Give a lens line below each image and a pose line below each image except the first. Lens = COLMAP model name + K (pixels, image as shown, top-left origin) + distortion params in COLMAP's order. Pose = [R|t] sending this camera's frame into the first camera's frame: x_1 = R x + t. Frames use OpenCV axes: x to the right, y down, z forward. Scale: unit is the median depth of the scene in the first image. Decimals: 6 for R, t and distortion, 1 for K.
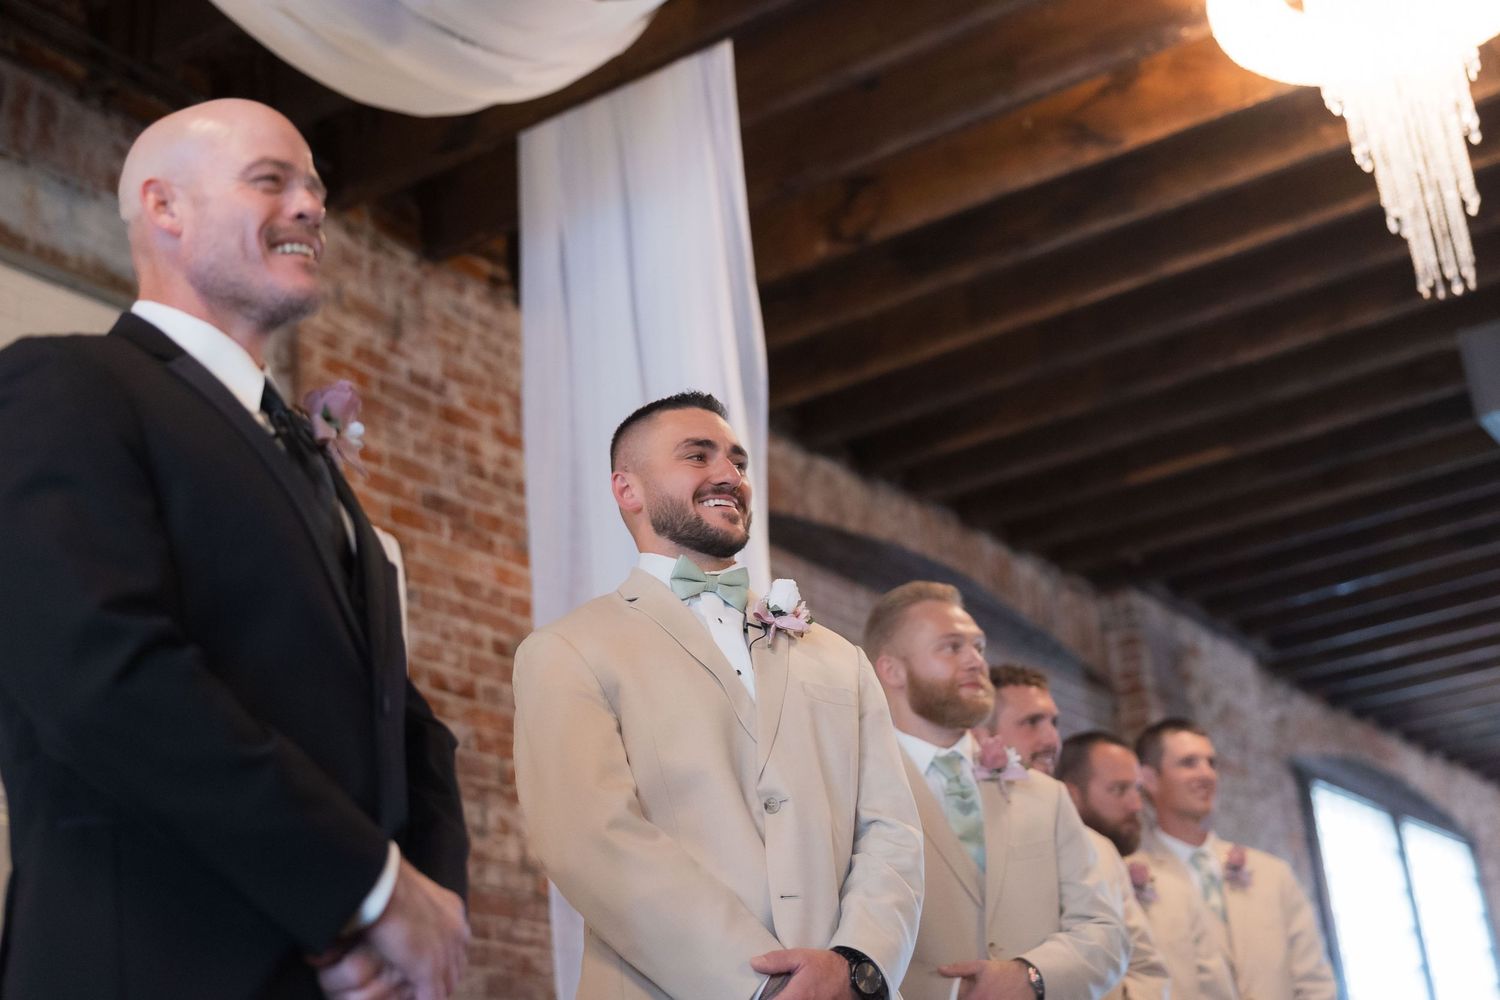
lens RADIAL K [[2161.4, 0, 750.0], [0, 2161.4, 500.0], [0, 0, 1]] dist [-0.124960, -0.008793]
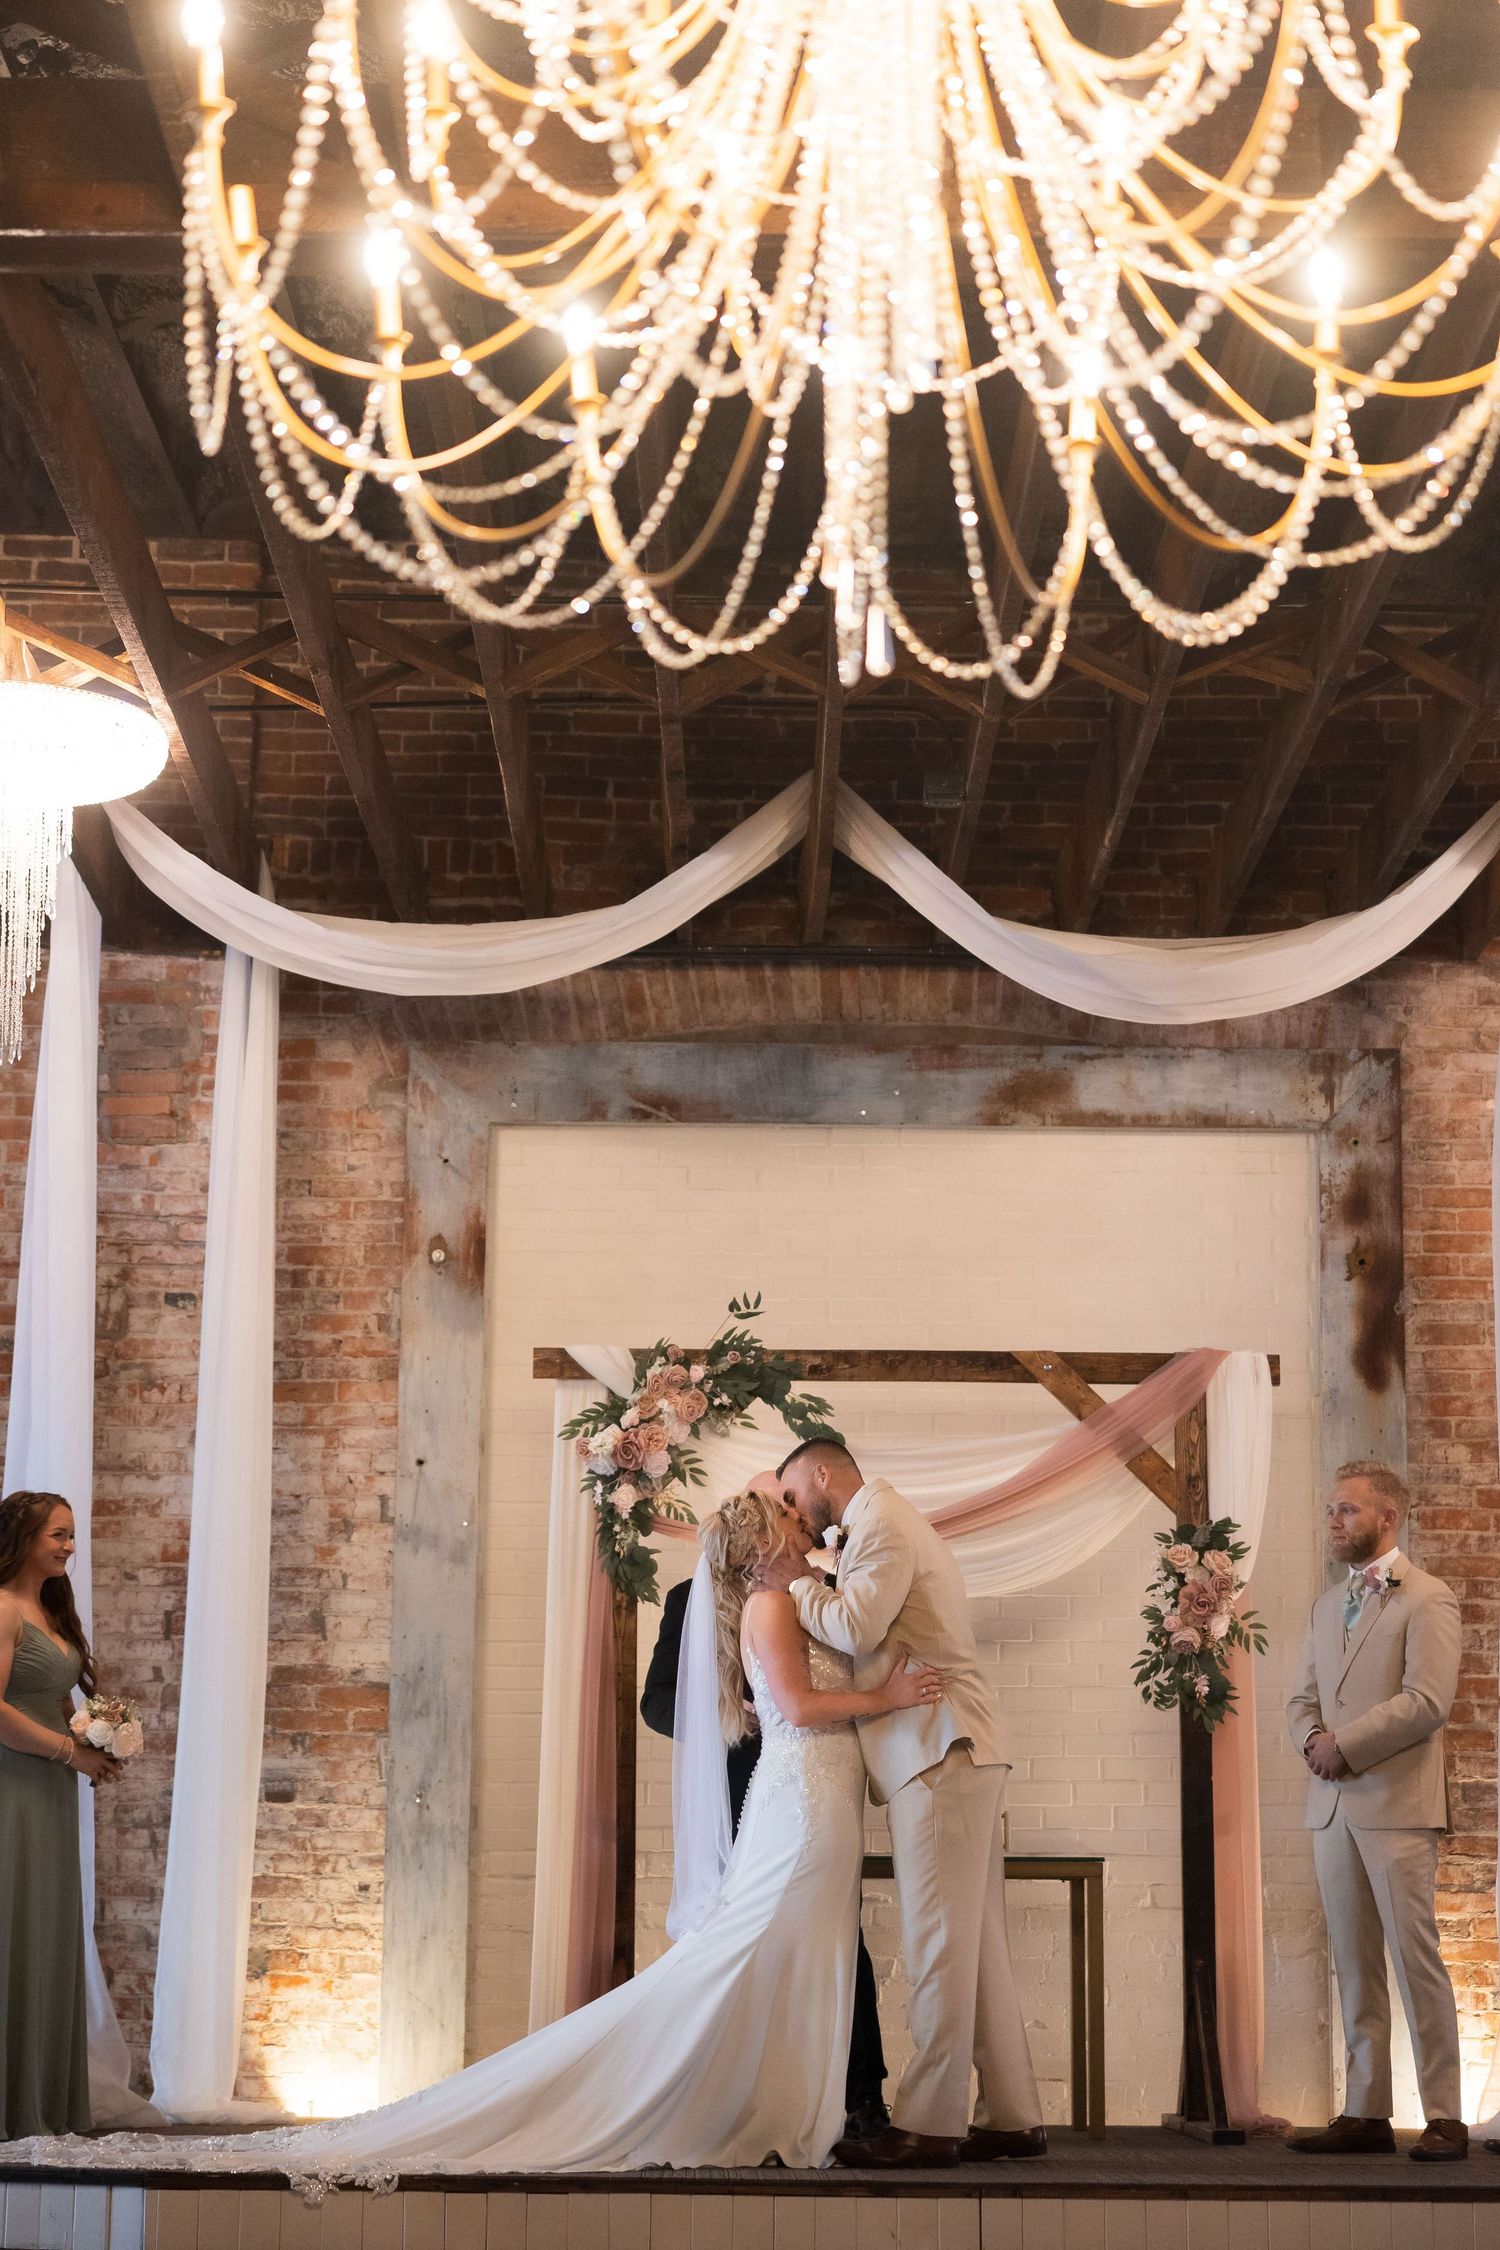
lens RADIAL K [[4398.4, 0, 708.3], [0, 4398.4, 1137.4], [0, 0, 1]] dist [0.009642, 0.211745]
pose [[0.549178, -0.049433, -0.834242, 1.551764], [0.227572, 0.969370, 0.092369, -0.354199], [0.804124, -0.240577, 0.543606, -0.640784]]
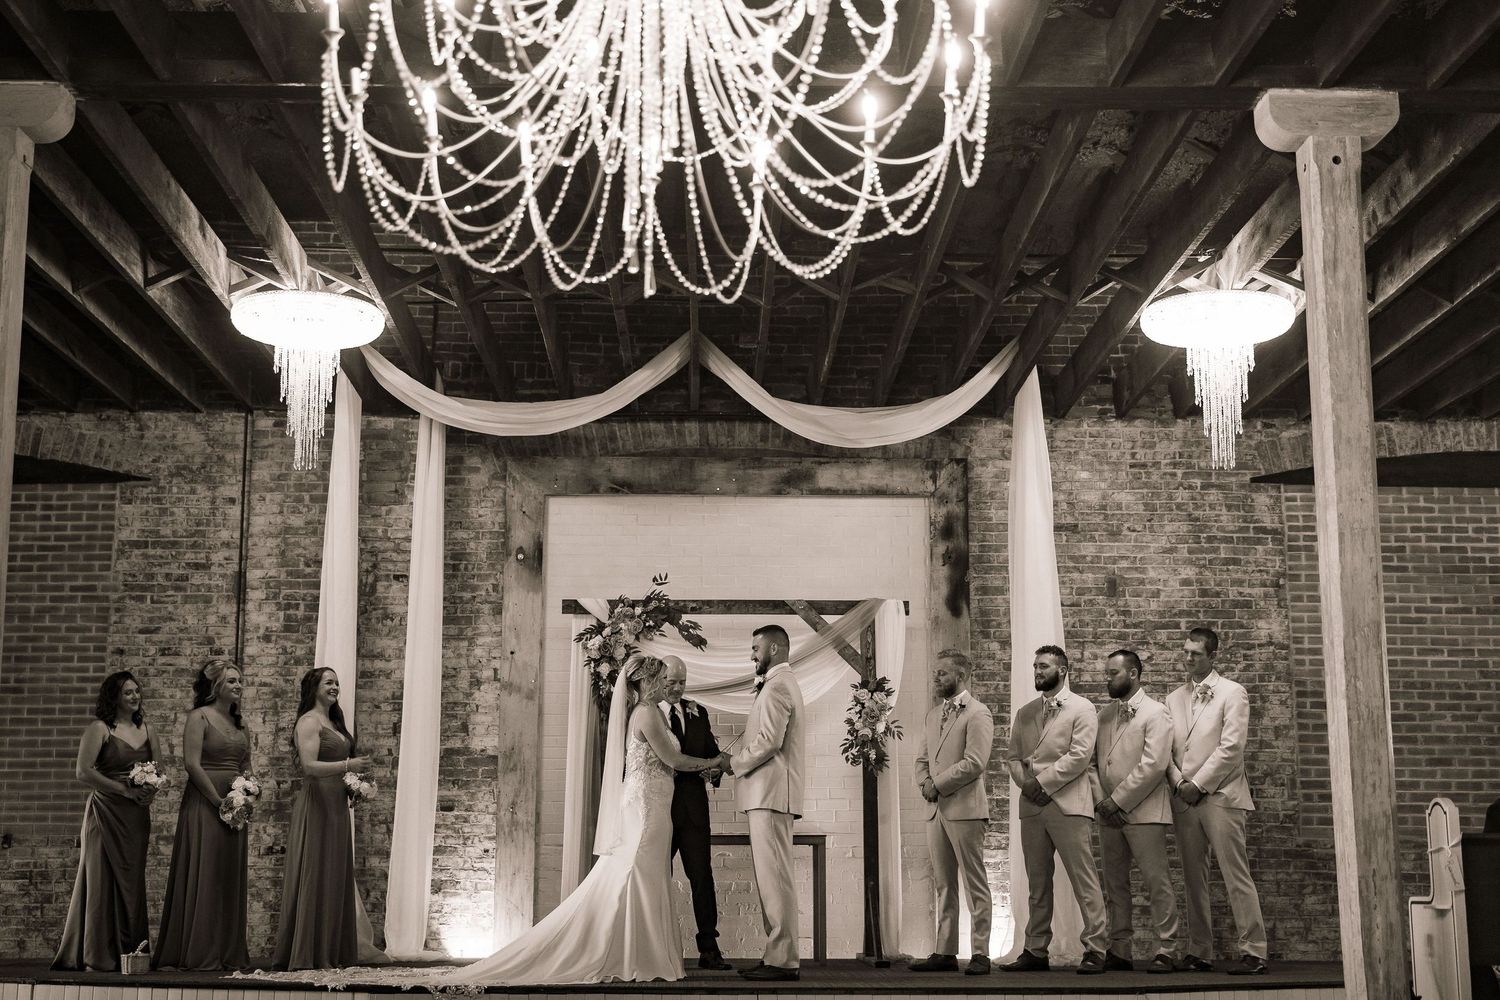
lens RADIAL K [[2043.2, 0, 717.7], [0, 2043.2, 498.4], [0, 0, 1]] dist [0.009124, 0.033571]
pose [[0.559630, -0.050692, -0.827191, 1.579839], [0.230815, 0.968168, 0.096825, -0.348394], [0.795951, -0.245115, 0.553516, -0.597401]]
